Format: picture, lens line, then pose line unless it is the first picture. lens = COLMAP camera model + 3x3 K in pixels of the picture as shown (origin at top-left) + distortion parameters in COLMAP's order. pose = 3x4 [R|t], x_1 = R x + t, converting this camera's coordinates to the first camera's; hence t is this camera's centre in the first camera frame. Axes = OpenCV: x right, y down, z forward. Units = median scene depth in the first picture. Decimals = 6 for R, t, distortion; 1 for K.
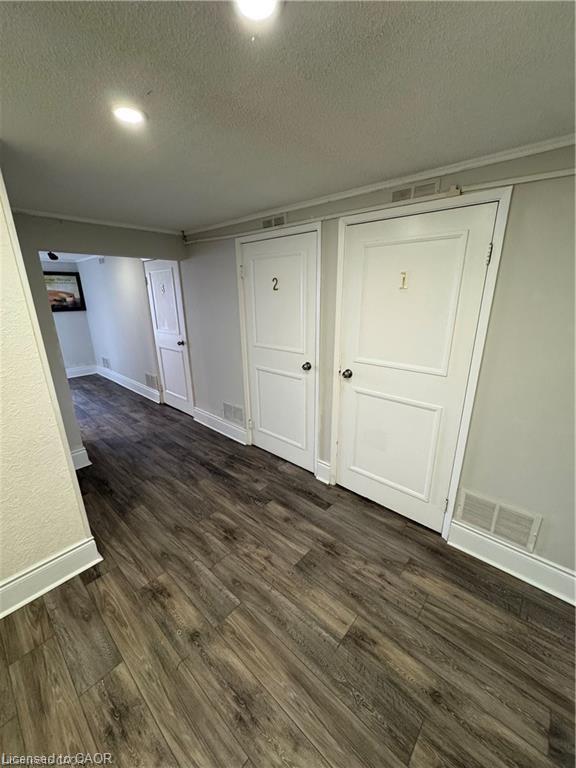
lens RADIAL K [[305.3, 0, 288.4], [0, 305.3, 385.5], [0, 0, 1]] dist [0.000822, -0.000649]
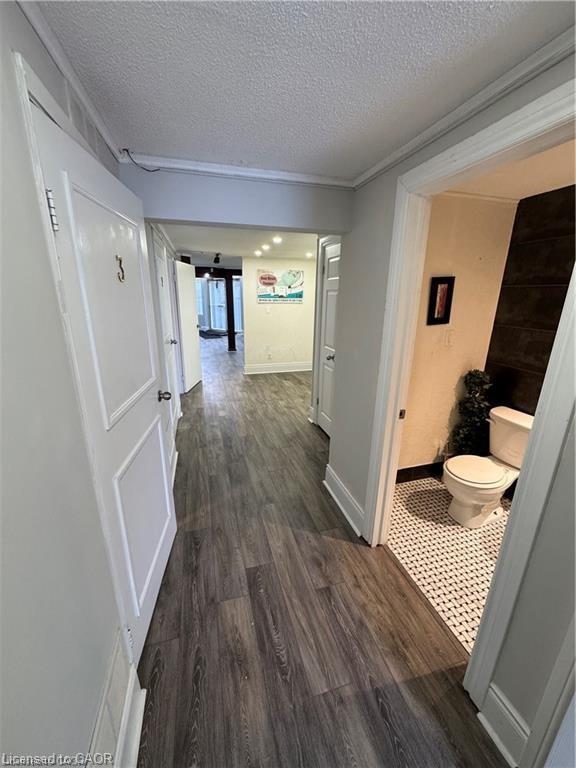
lens RADIAL K [[305.3, 0, 288.2], [0, 305.3, 380.4], [0, 0, 1]] dist [0.000822, -0.000649]
pose [[-0.845288, -0.143910, 0.514566, -1.573524], [0.156446, 0.854178, 0.495887, -0.725067], [-0.510894, 0.499669, -0.699512, 2.466250]]
